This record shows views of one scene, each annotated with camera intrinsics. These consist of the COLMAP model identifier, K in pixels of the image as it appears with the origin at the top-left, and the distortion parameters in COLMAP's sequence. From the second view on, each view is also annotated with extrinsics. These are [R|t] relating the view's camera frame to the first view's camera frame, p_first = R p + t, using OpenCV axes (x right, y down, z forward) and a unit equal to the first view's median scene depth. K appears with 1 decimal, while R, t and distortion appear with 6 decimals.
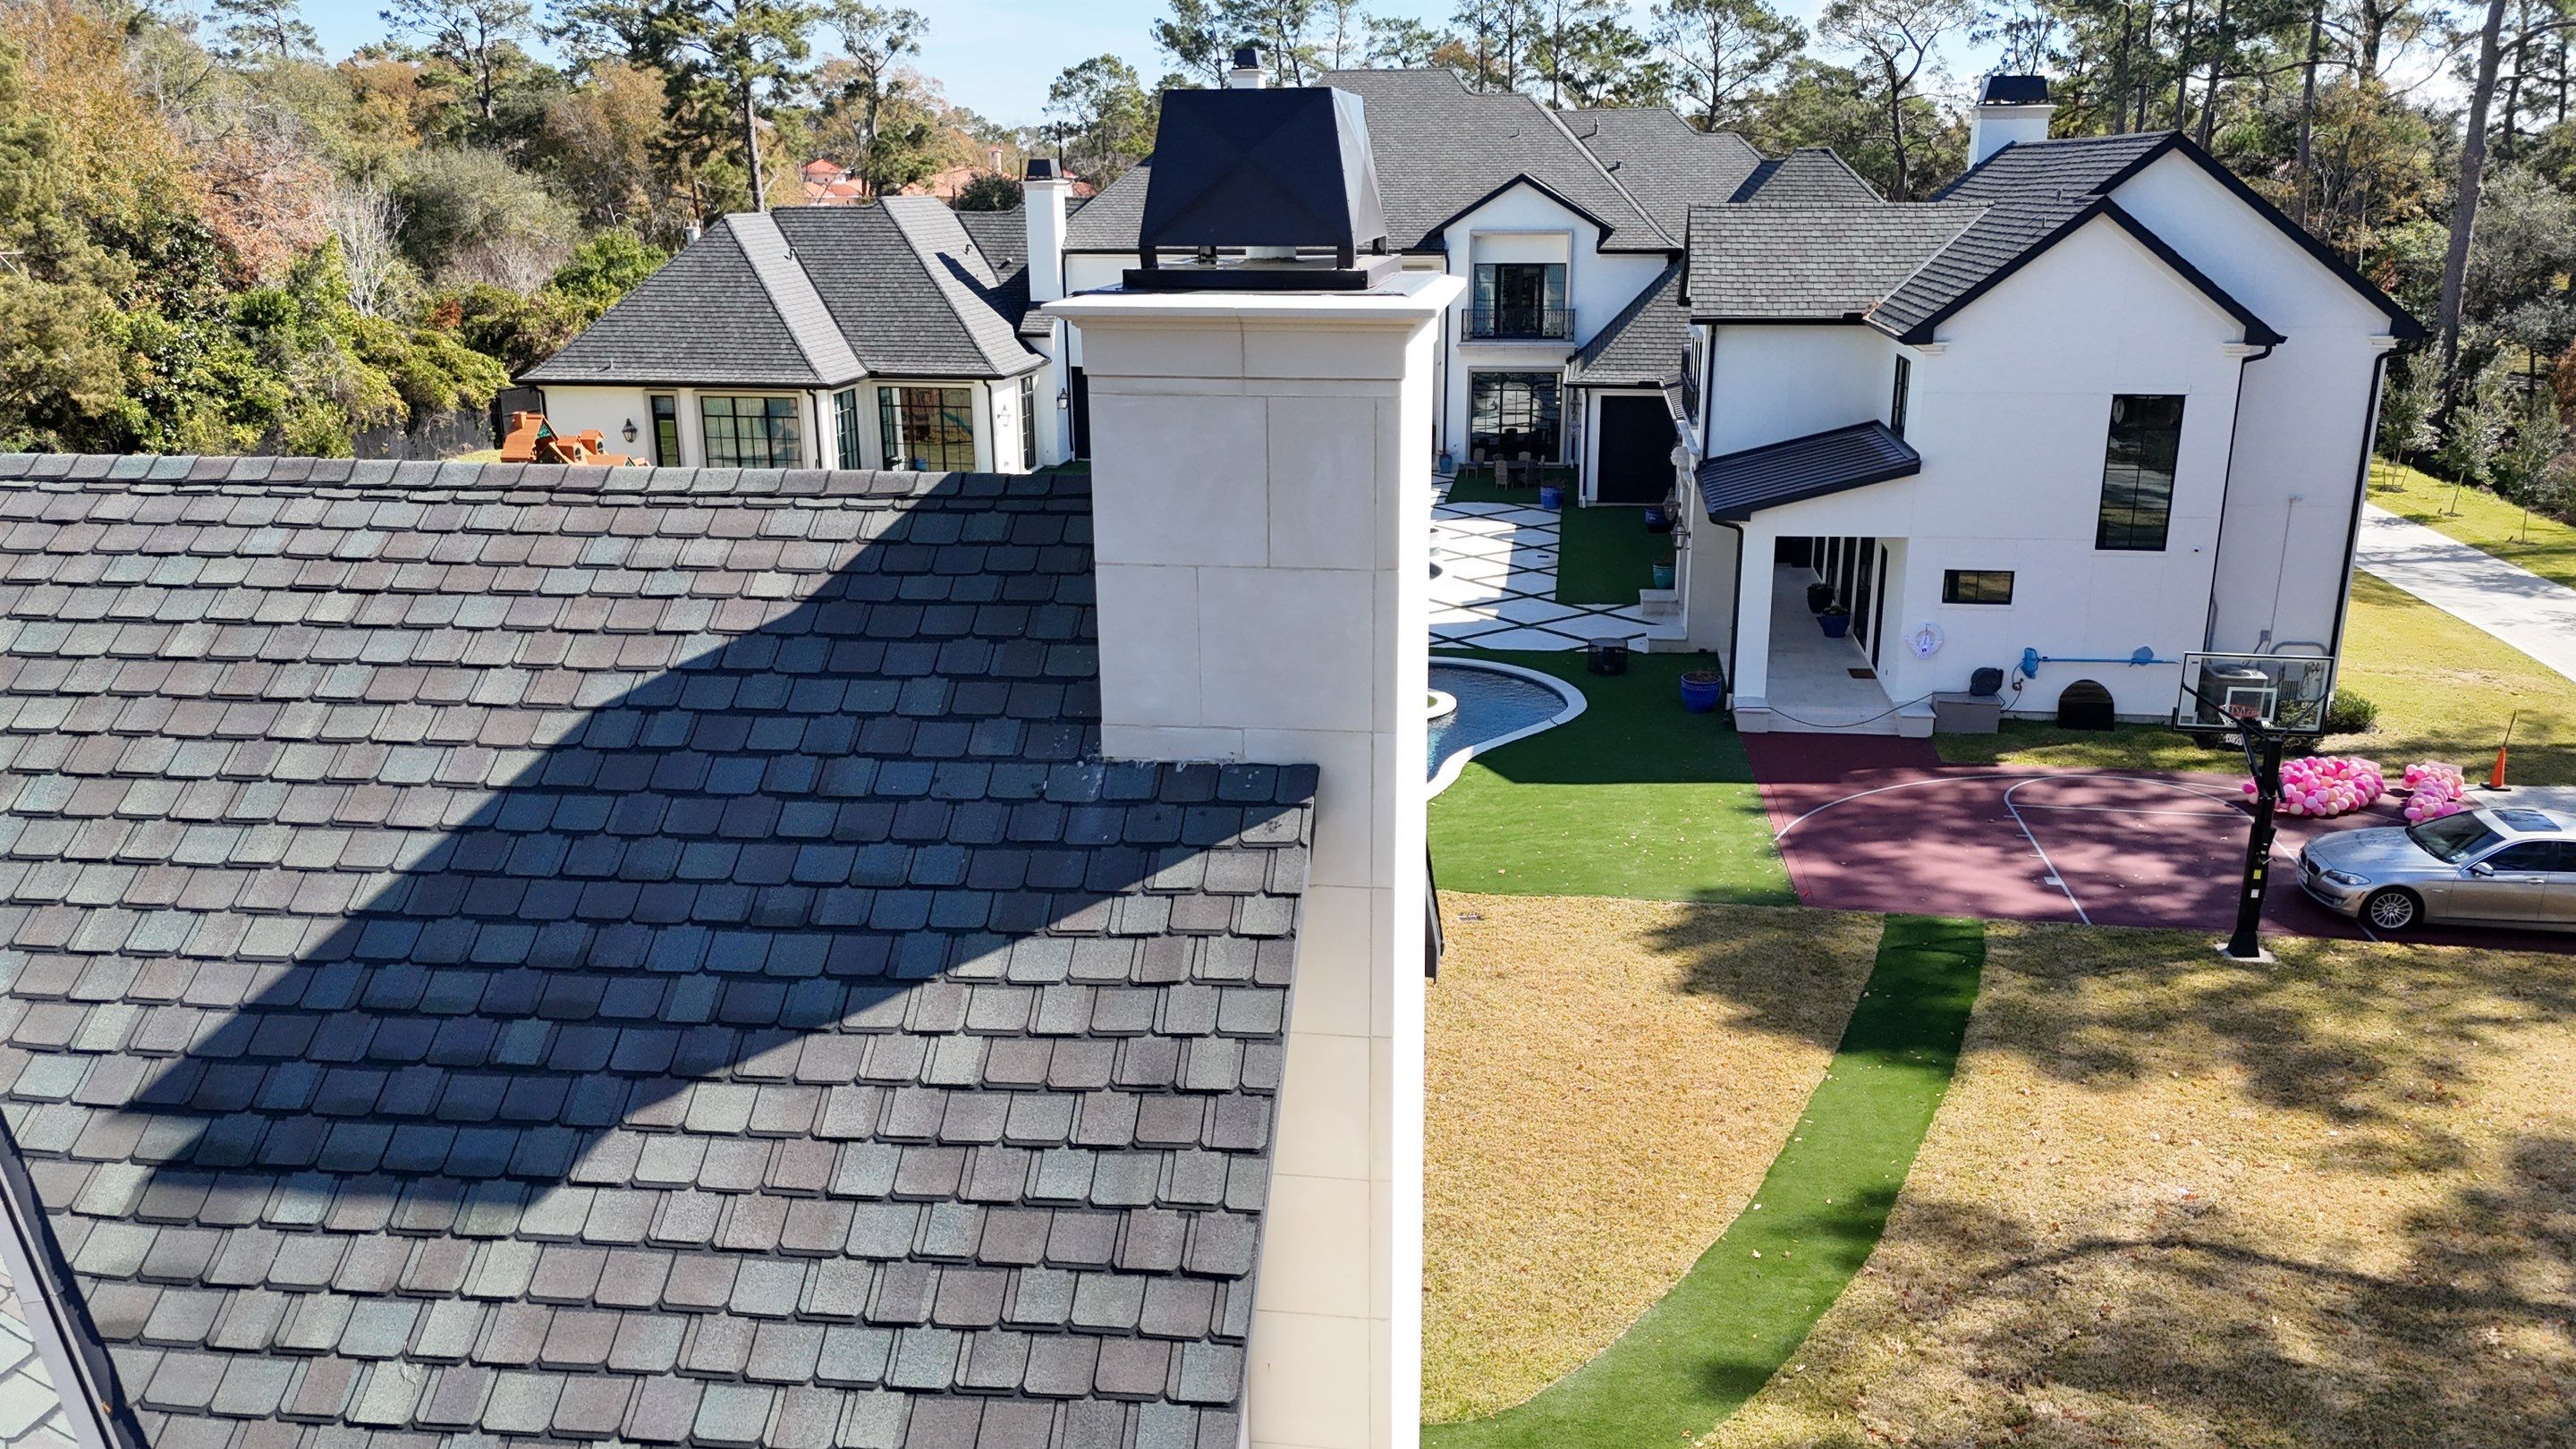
lens RADIAL K [[1911.9, 0, 1281.0], [0, 1911.9, 726.9], [0, 0, 1]] dist [0.068537, -0.046766]
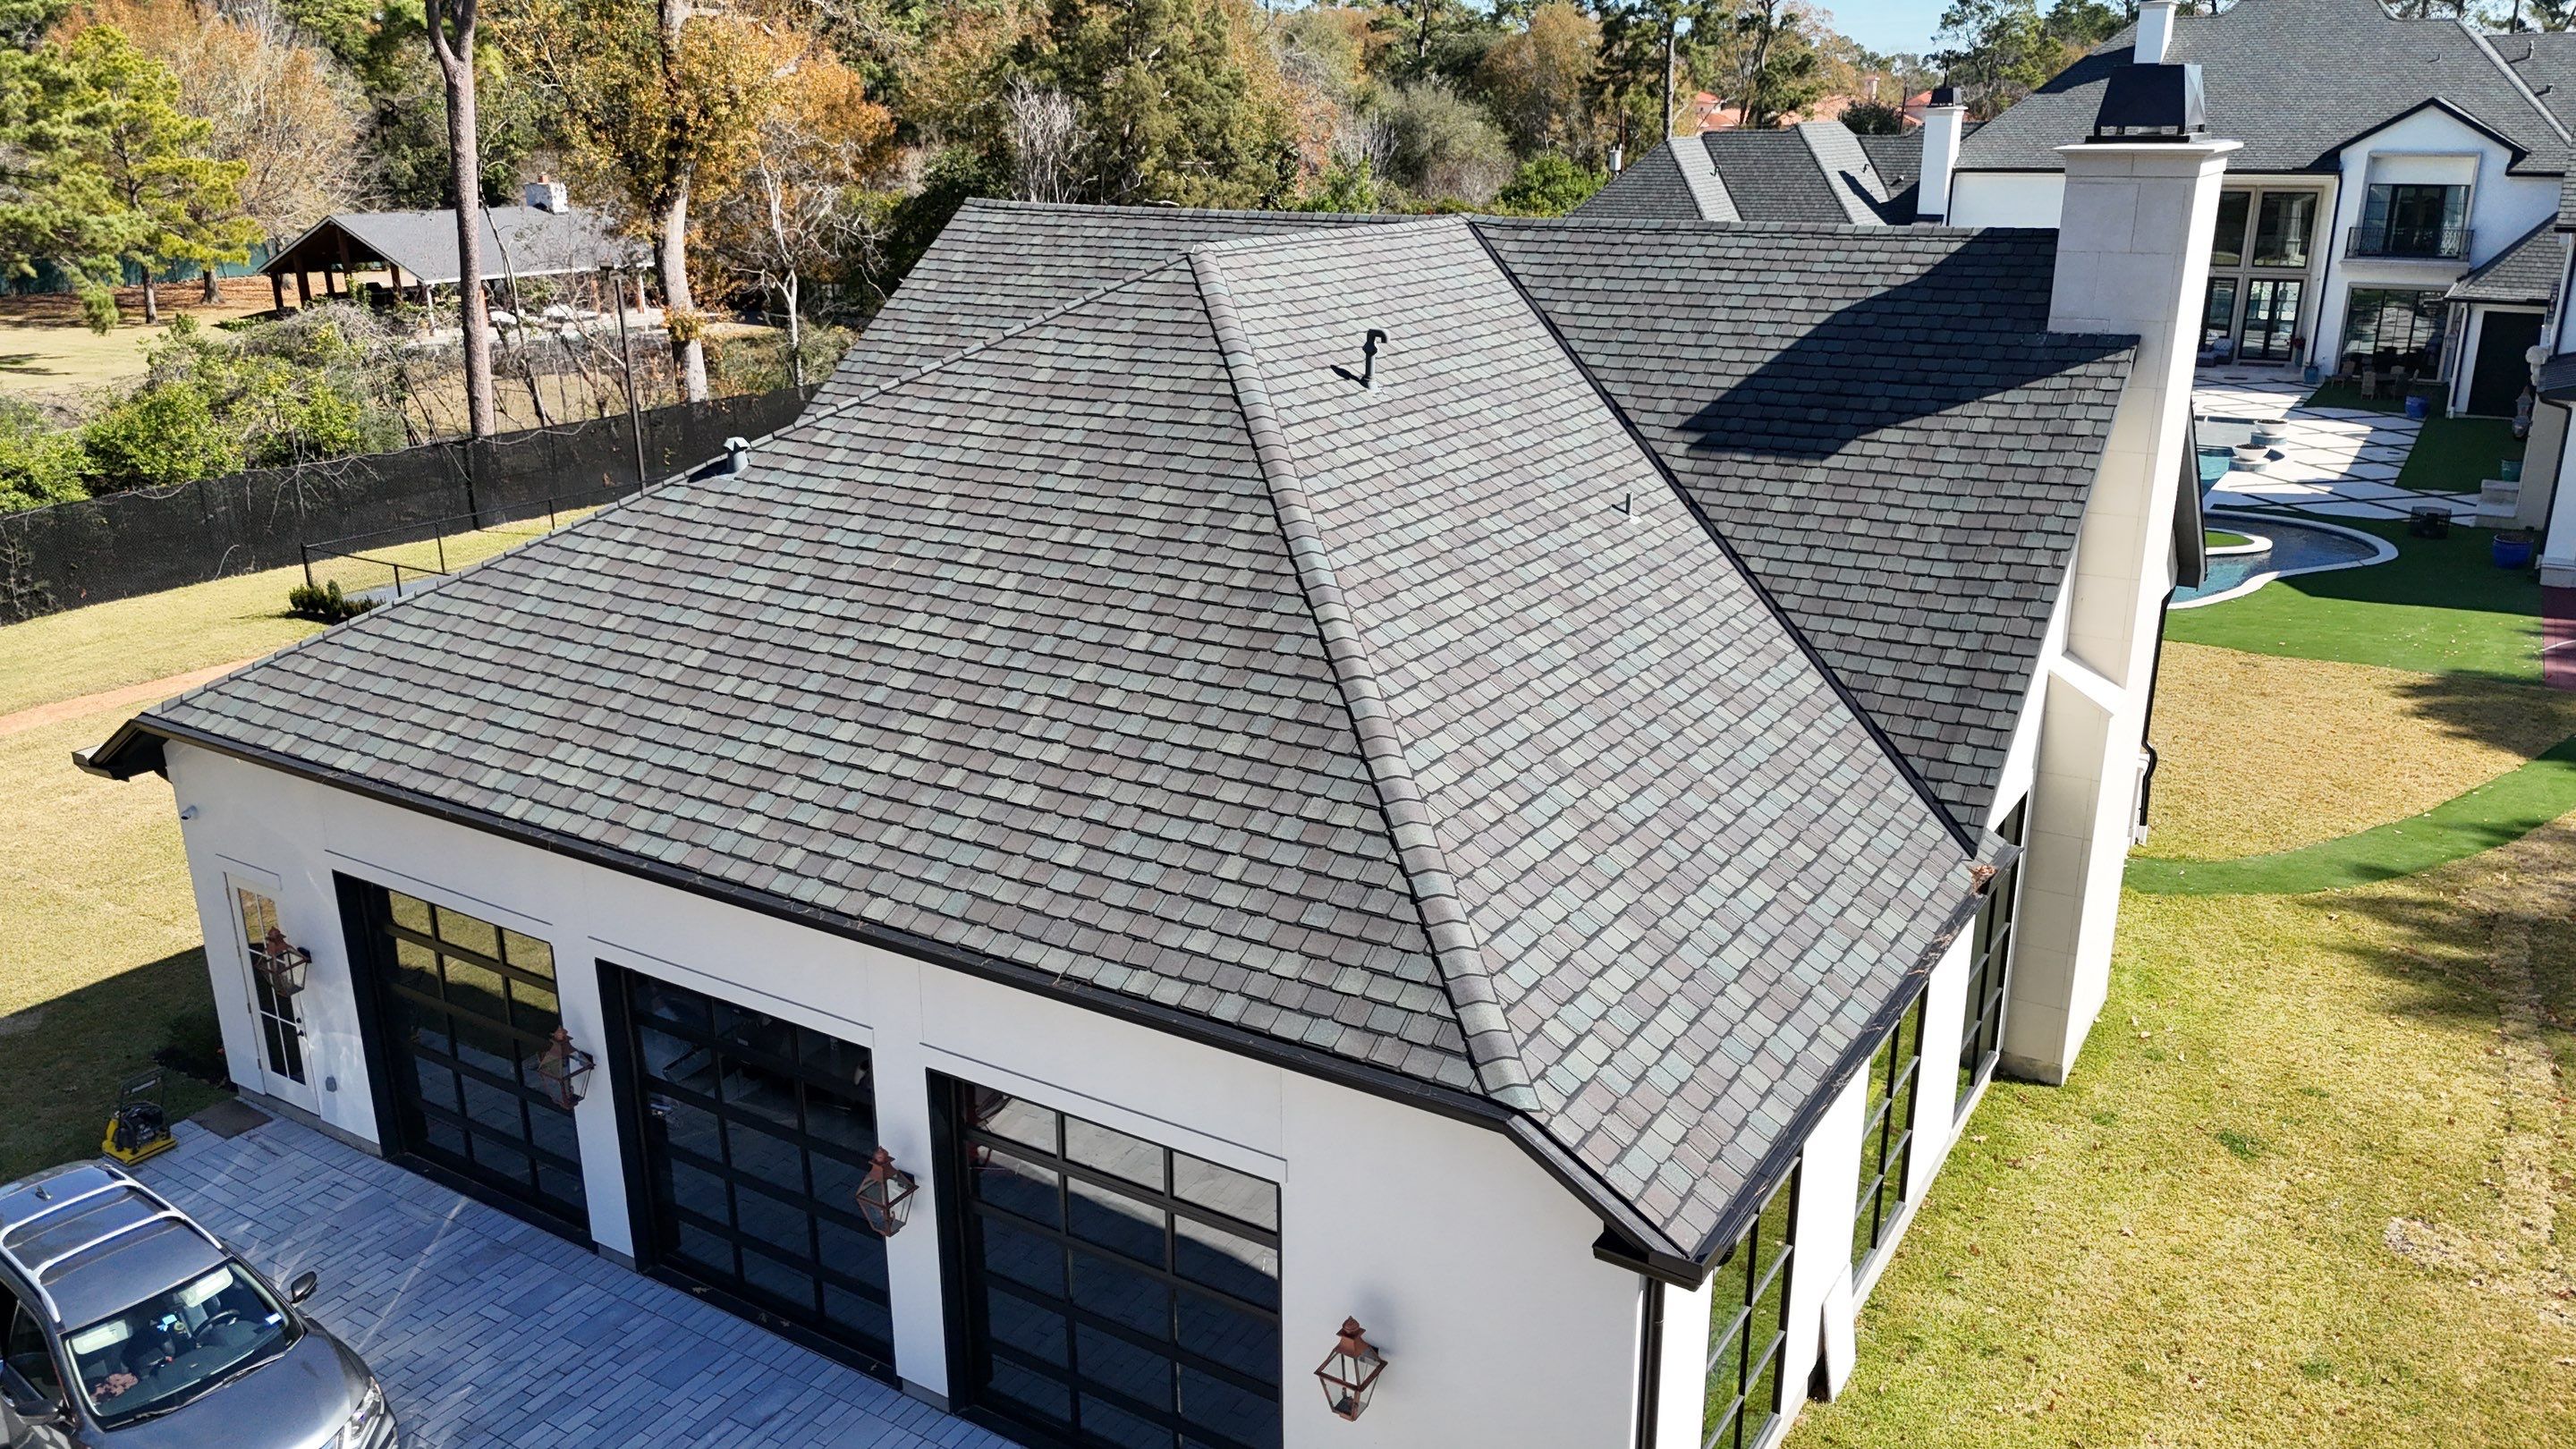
lens RADIAL K [[1915.1, 0, 1288.0], [0, 1915.1, 724.5], [0, 0, 1]] dist [0.029956, -0.002953]
pose [[0.914968, 0.125510, -0.383512, 0.006738], [-0.112814, 0.992064, 0.055519, 0.113268], [0.387436, -0.007532, 0.921866, -0.393171]]
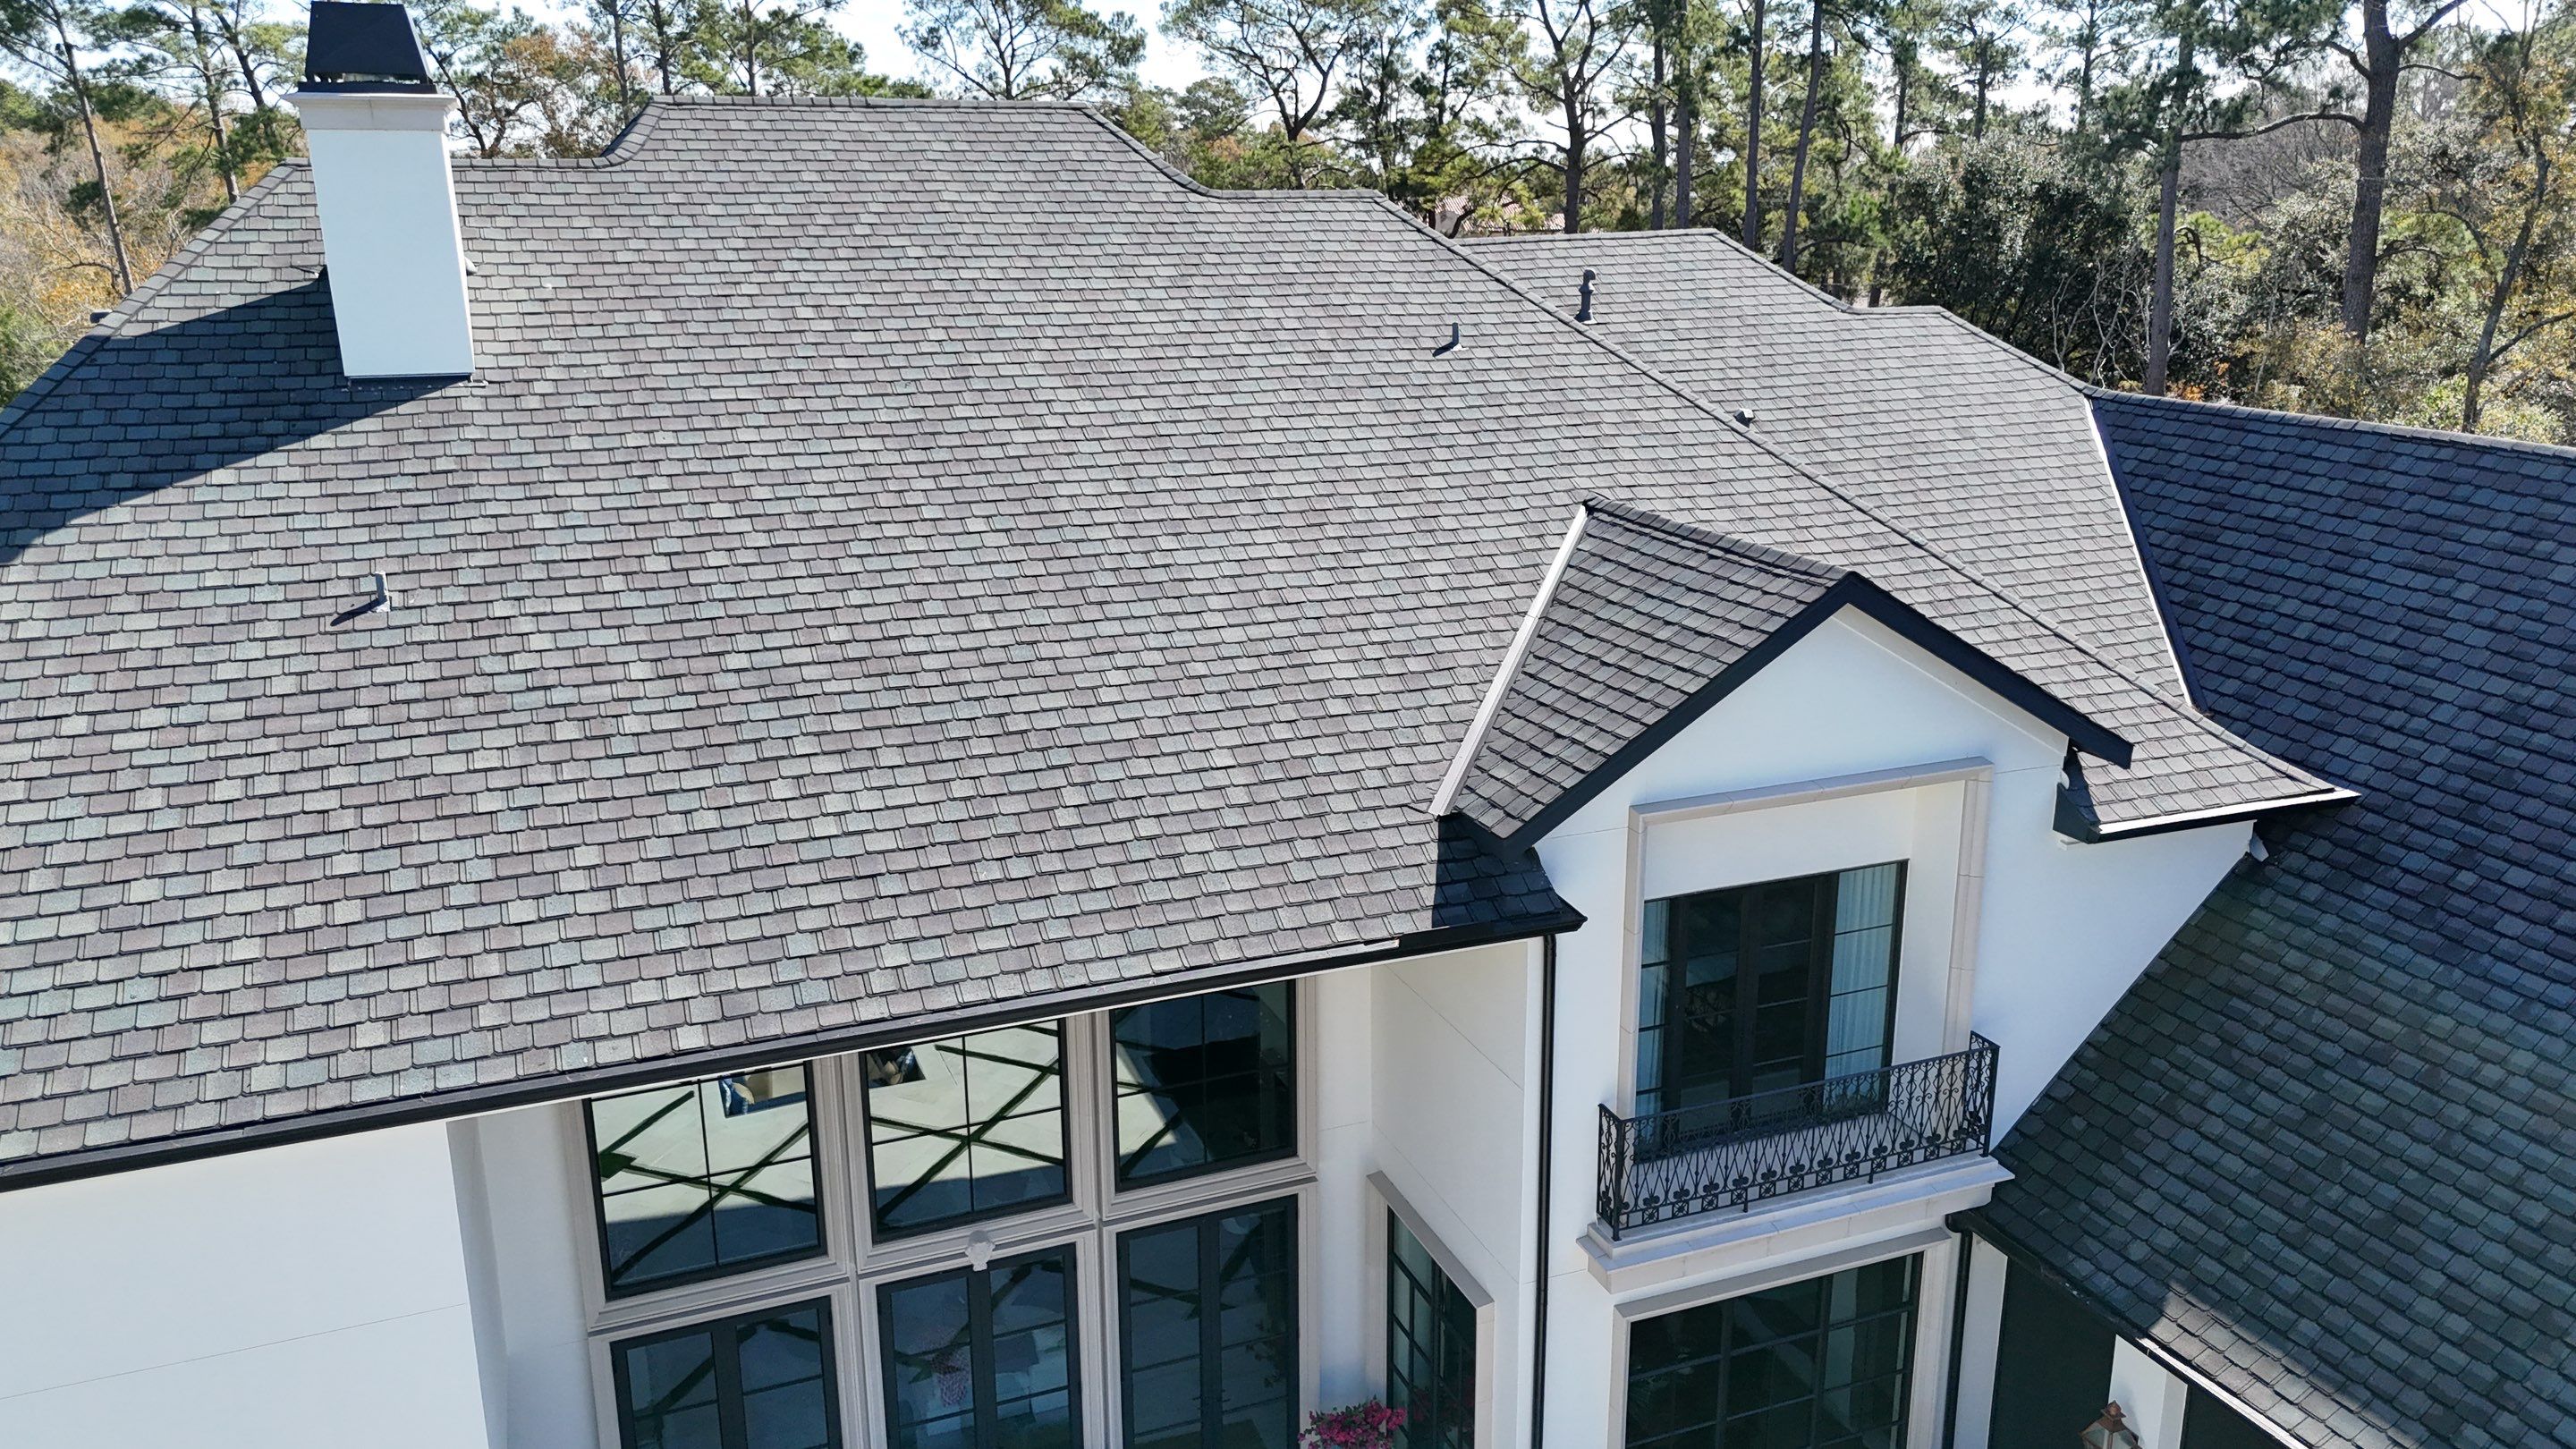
lens RADIAL K [[1911.9, 0, 1281.0], [0, 1911.9, 726.9], [0, 0, 1]] dist [0.068537, -0.046766]
pose [[0.868030, -0.142026, 0.475765, -0.093833], [0.144171, 0.989028, 0.032208, -0.545641], [-0.475120, 0.040634, 0.878983, 1.577207]]
